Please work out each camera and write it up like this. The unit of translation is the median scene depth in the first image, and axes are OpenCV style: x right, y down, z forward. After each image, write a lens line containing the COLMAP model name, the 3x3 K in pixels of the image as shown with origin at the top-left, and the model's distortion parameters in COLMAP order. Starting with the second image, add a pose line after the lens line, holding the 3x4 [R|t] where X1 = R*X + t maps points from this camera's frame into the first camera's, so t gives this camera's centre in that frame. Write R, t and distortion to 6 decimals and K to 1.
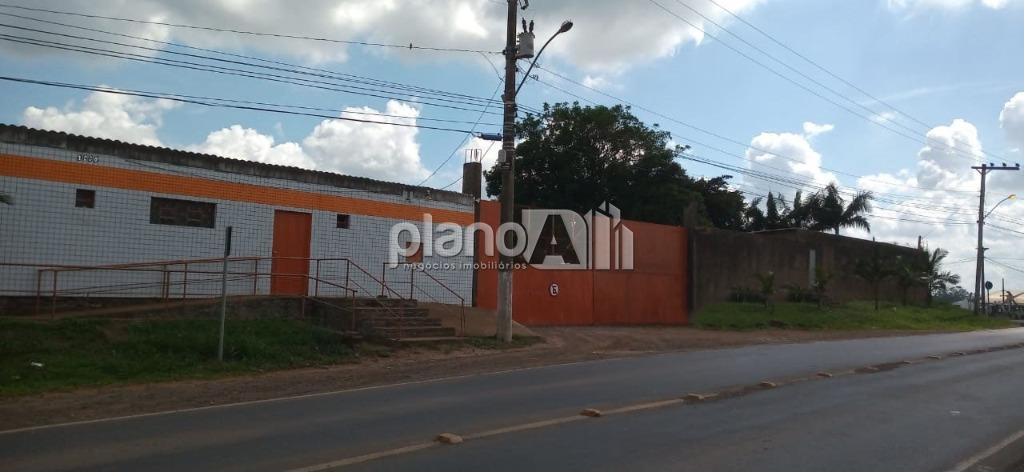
lens RADIAL K [[842.1, 0, 511.2], [0, 842.1, 217.8], [0, 0, 1]] dist [0.064499, -0.001331]
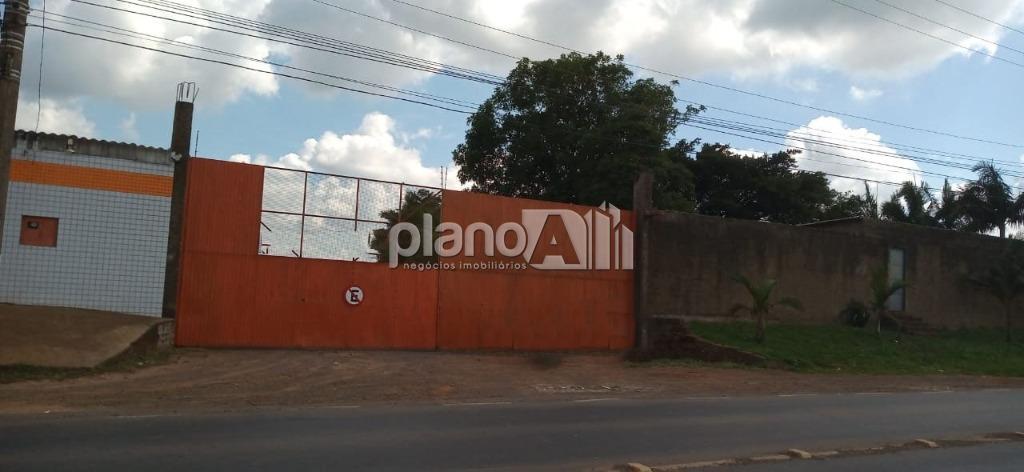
lens RADIAL K [[842.1, 0, 511.2], [0, 842.1, 217.8], [0, 0, 1]] dist [0.064499, -0.001331]
pose [[0.962549, -0.009889, -0.270926, 0.189830], [0.003894, 0.999736, -0.022656, 0.020426], [0.271079, 0.020753, 0.962333, 0.203644]]
